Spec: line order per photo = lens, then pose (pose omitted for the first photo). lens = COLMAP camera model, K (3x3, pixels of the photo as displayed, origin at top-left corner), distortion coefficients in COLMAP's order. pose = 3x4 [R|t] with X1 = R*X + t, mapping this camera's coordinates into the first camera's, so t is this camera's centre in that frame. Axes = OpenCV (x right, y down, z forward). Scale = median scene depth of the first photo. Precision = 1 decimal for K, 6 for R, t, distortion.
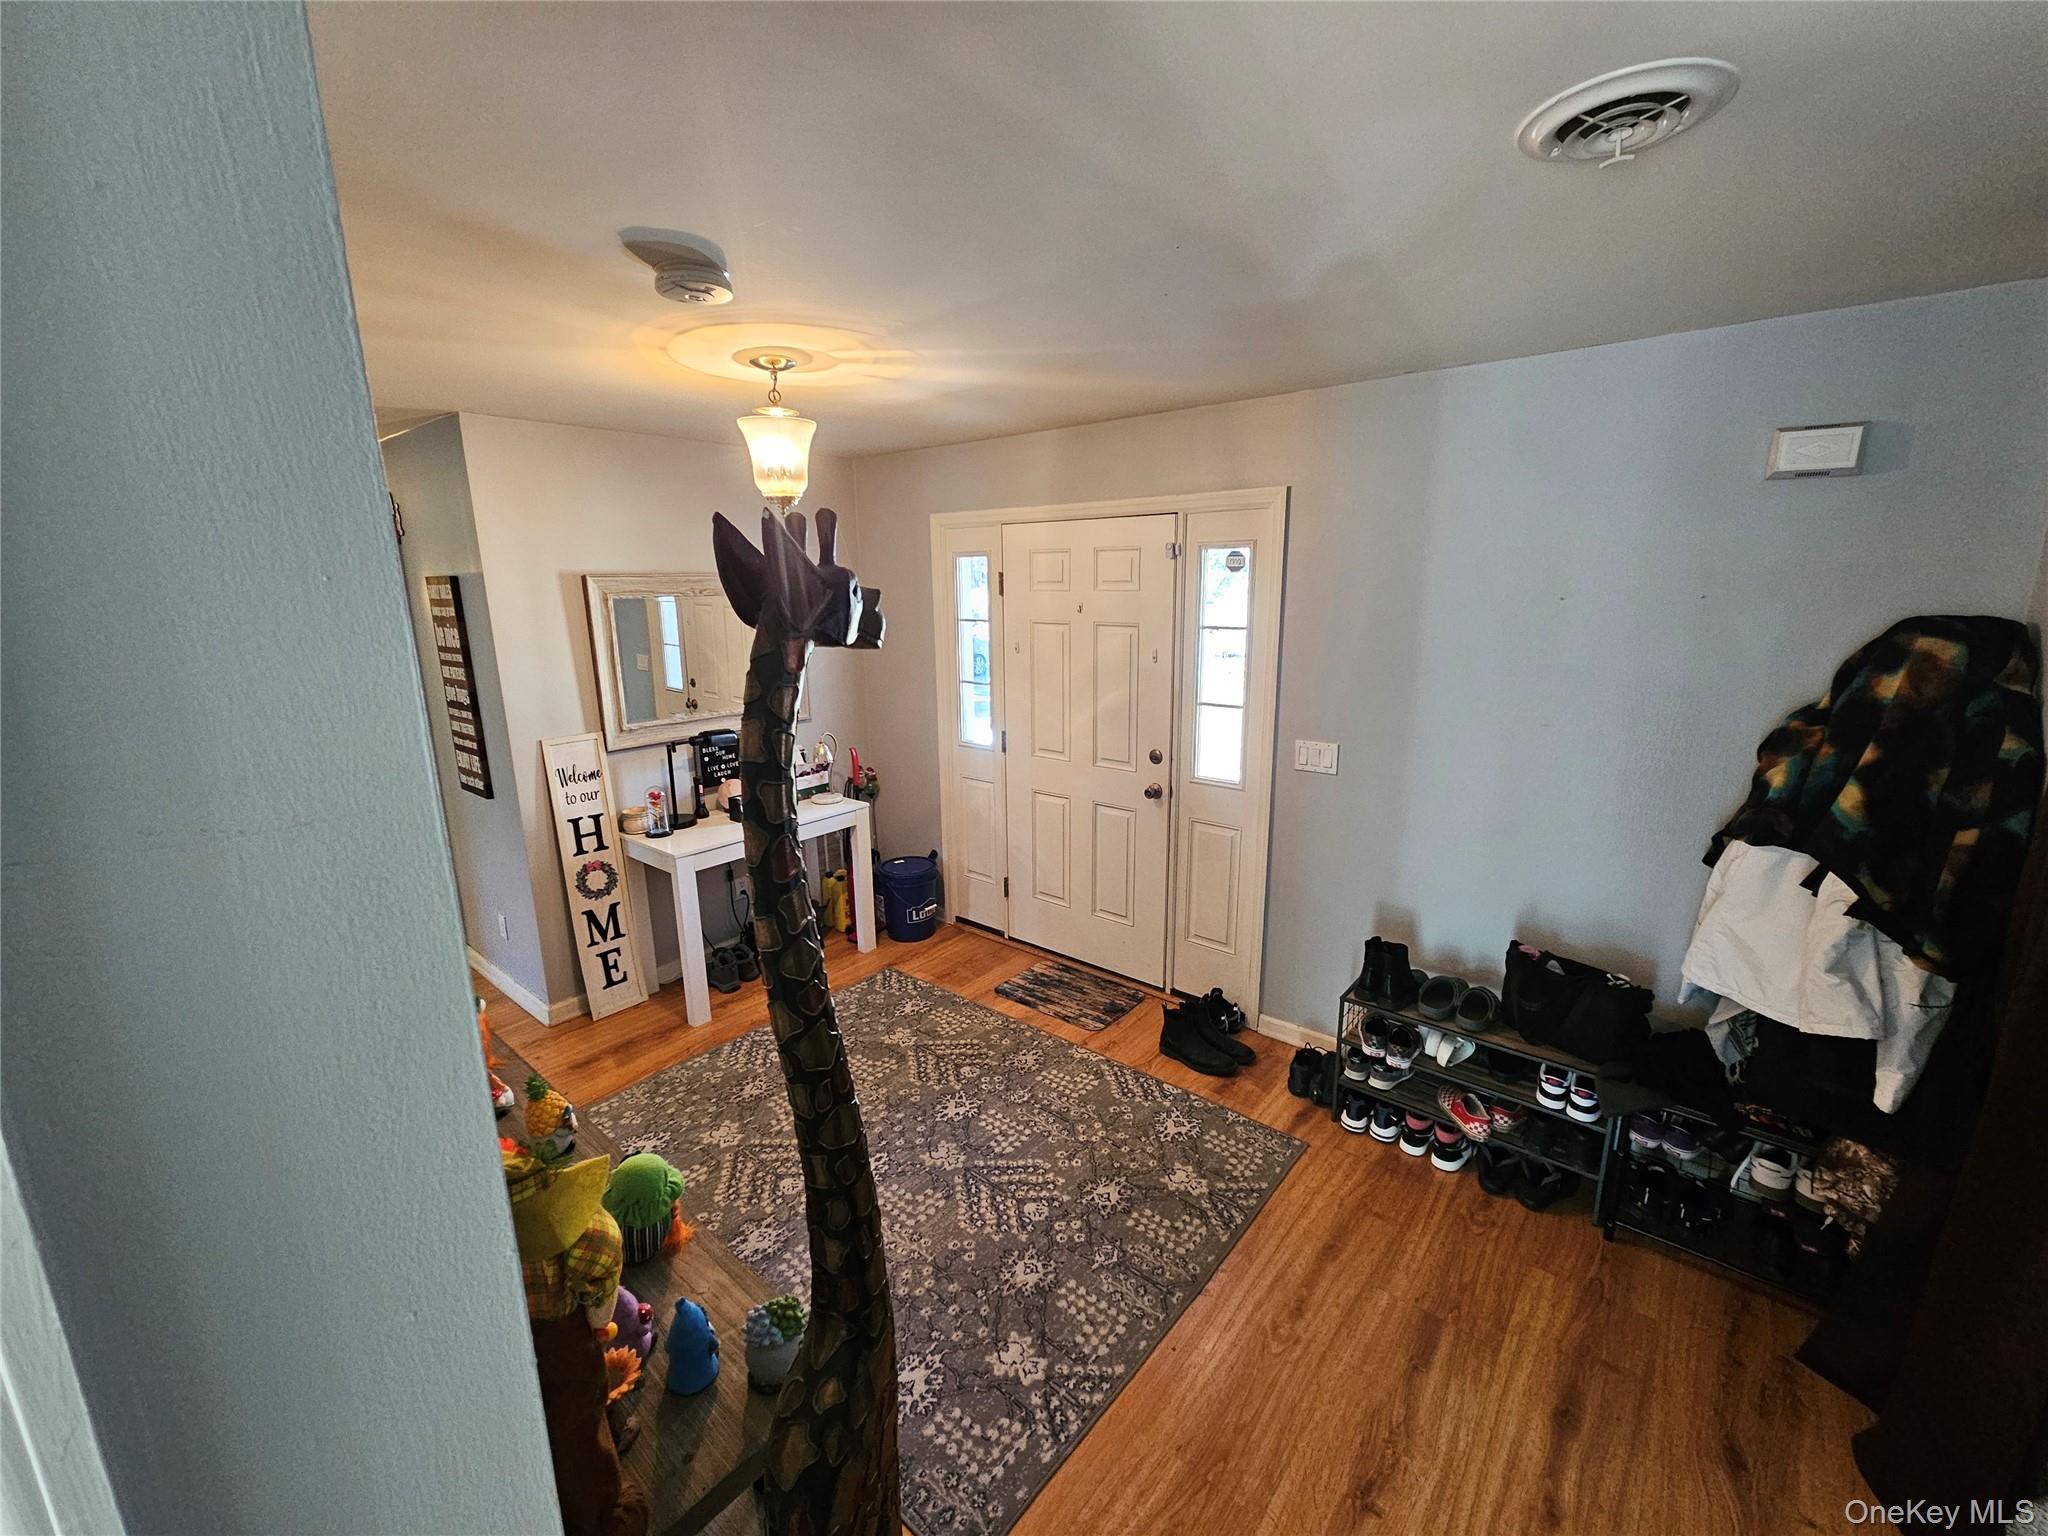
lens RADIAL K [[830.5, 0, 1032.0], [0, 830.5, 763.9], [0, 0, 1]] dist [0.006802, -0.000409]
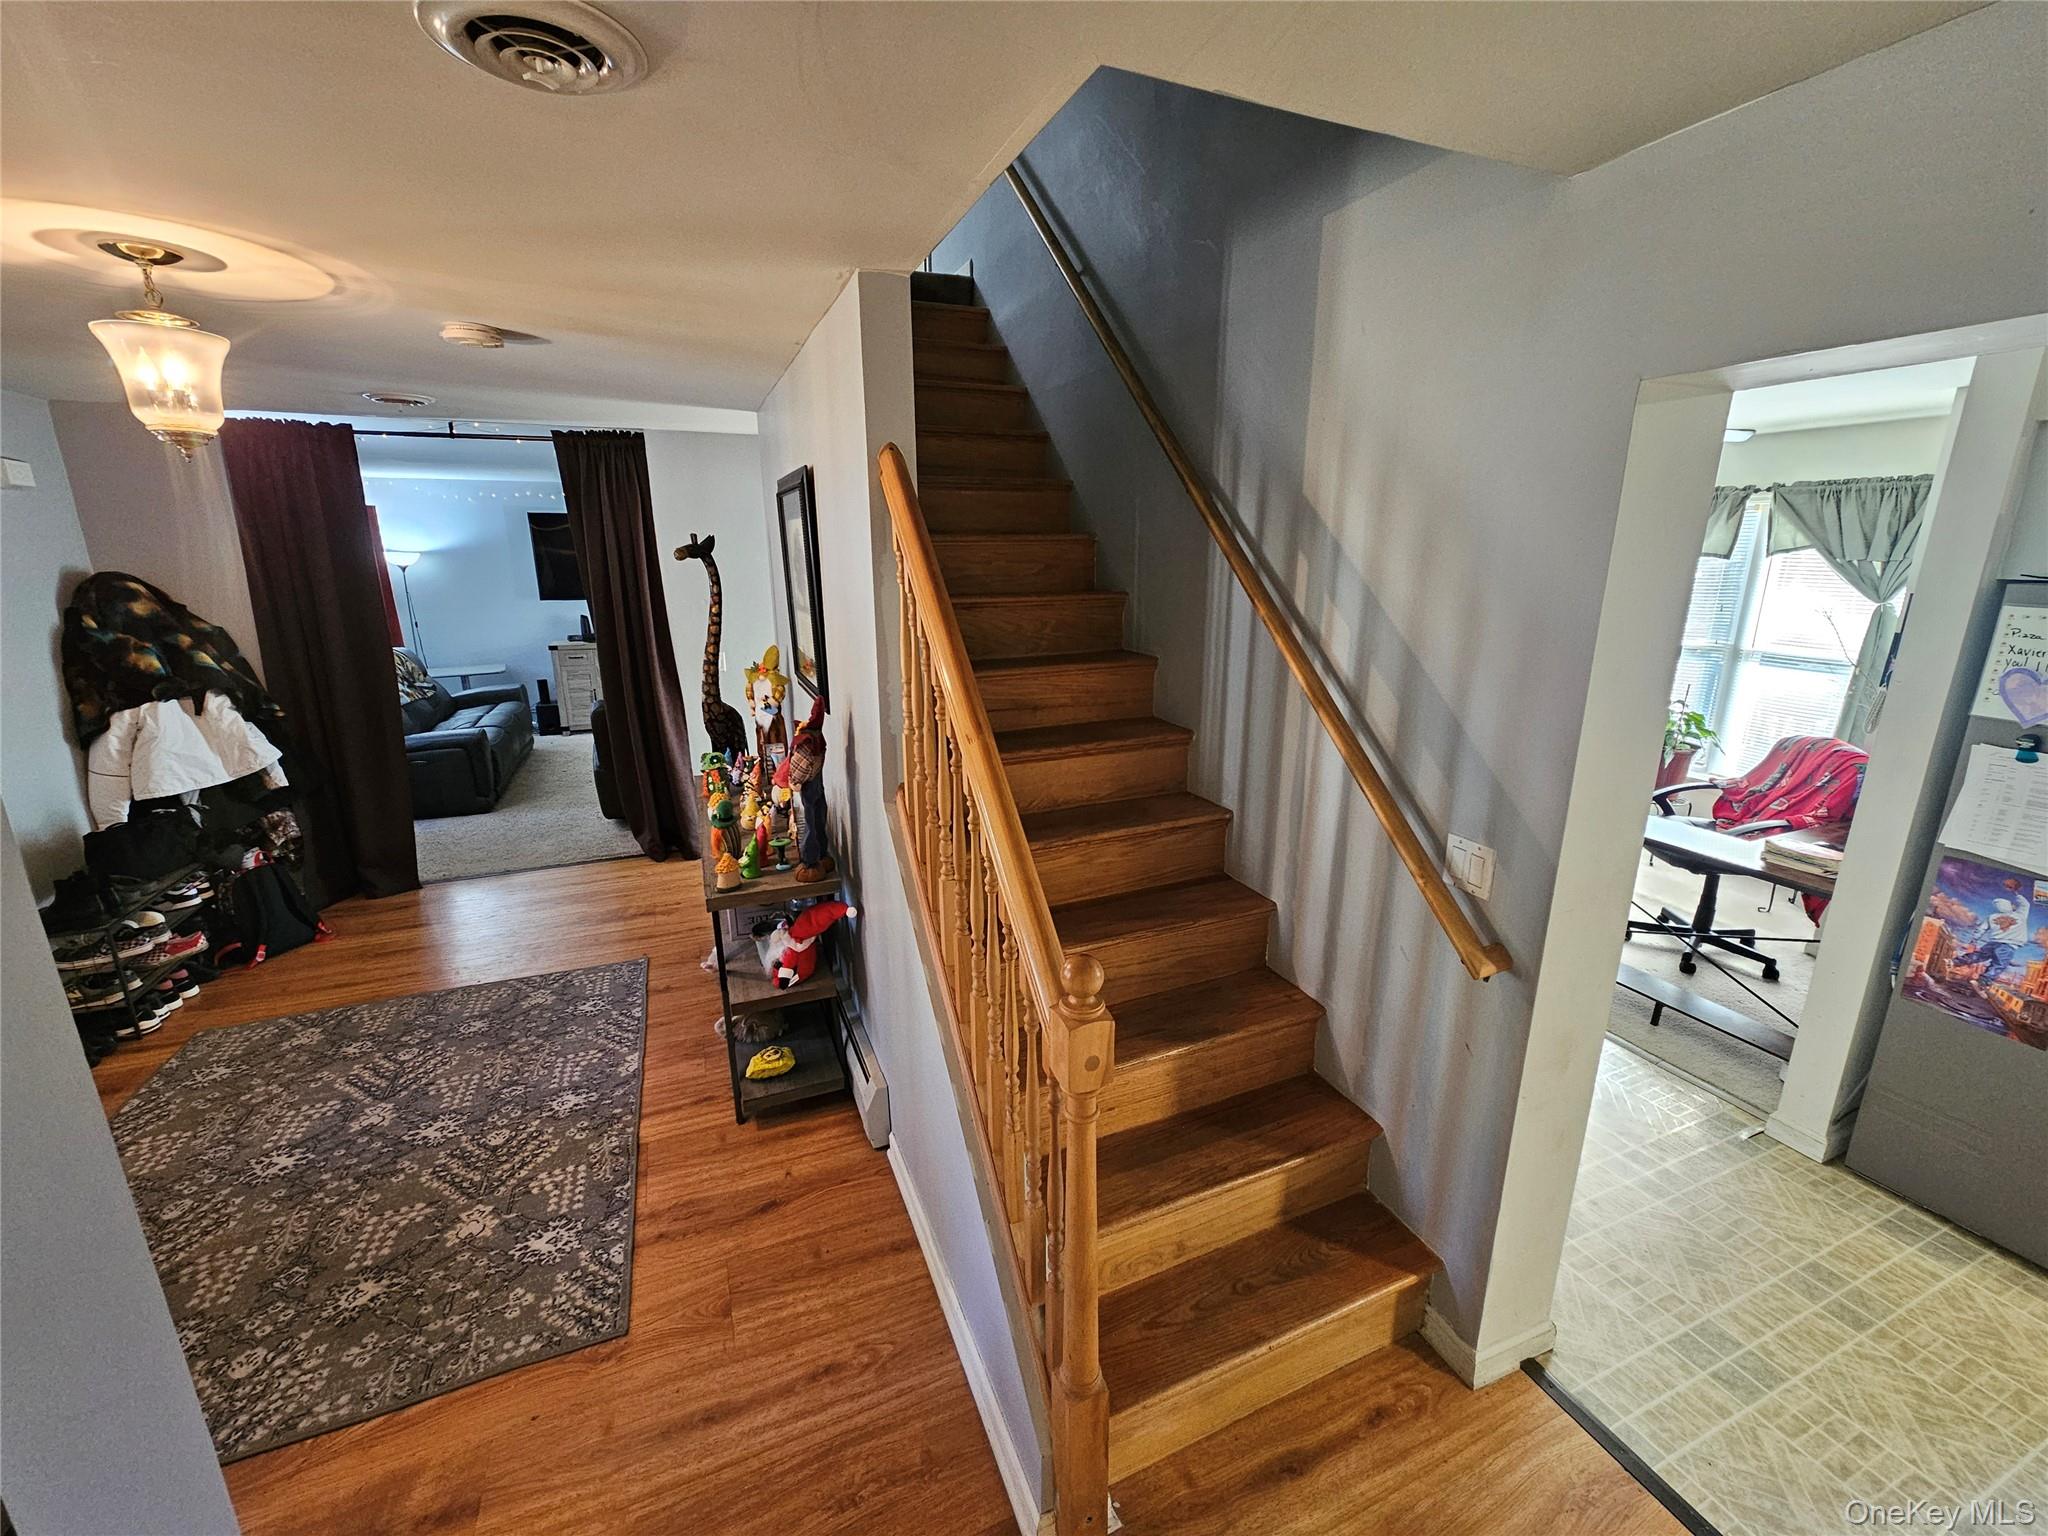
lens RADIAL K [[830.5, 0, 1033.0], [0, 830.5, 768.7], [0, 0, 1]] dist [0.006802, -0.000409]
pose [[-0.886936, -0.105322, 0.449725, -1.318538], [0.112756, 0.894828, 0.431936, -0.278753], [-0.447919, 0.433808, -0.781779, 1.337889]]
